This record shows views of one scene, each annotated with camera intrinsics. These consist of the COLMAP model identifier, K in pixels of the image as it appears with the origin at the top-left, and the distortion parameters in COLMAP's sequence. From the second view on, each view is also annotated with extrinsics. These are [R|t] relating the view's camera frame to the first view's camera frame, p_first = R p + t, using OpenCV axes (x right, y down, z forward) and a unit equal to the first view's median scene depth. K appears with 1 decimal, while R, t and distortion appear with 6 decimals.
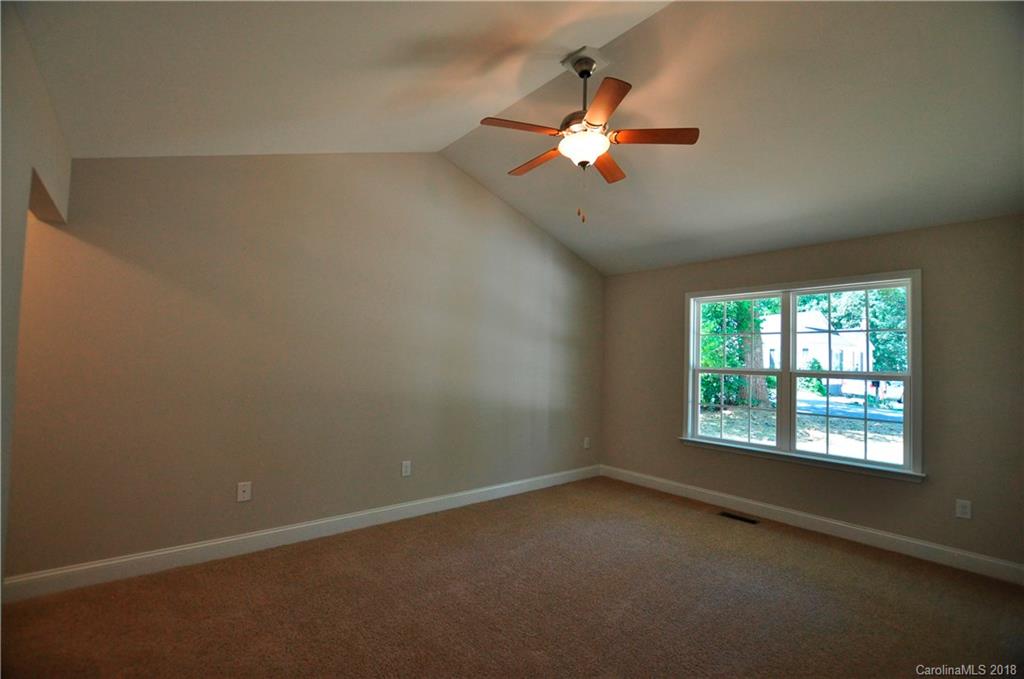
lens RADIAL K [[449.5, 0, 509.7], [0, 449.5, 341.3], [0, 0, 1]] dist [-0.027224, 0.000782]
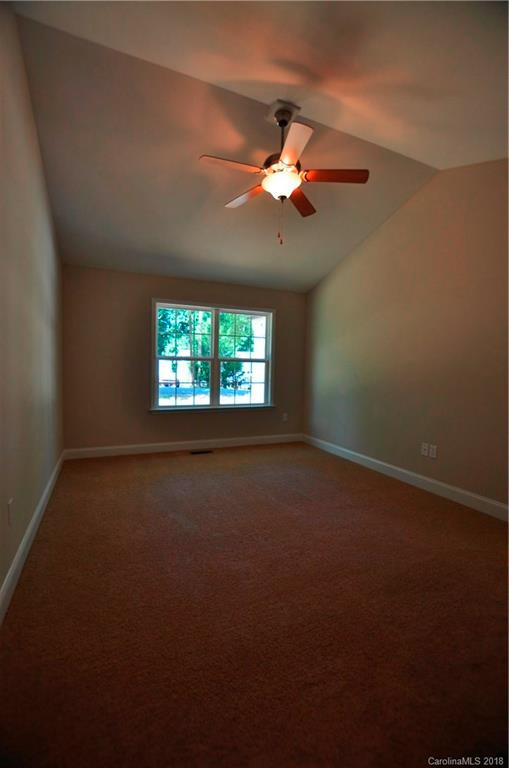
lens RADIAL K [[337.1, 0, 249.0], [0, 337.1, 382.3], [0, 0, 1]] dist [-0.027224, 0.000782]
pose [[0.297601, -0.072694, 0.951919, -0.617291], [-0.059477, 0.993748, 0.094482, 0.034524], [-0.952836, -0.084735, 0.291417, 0.582309]]
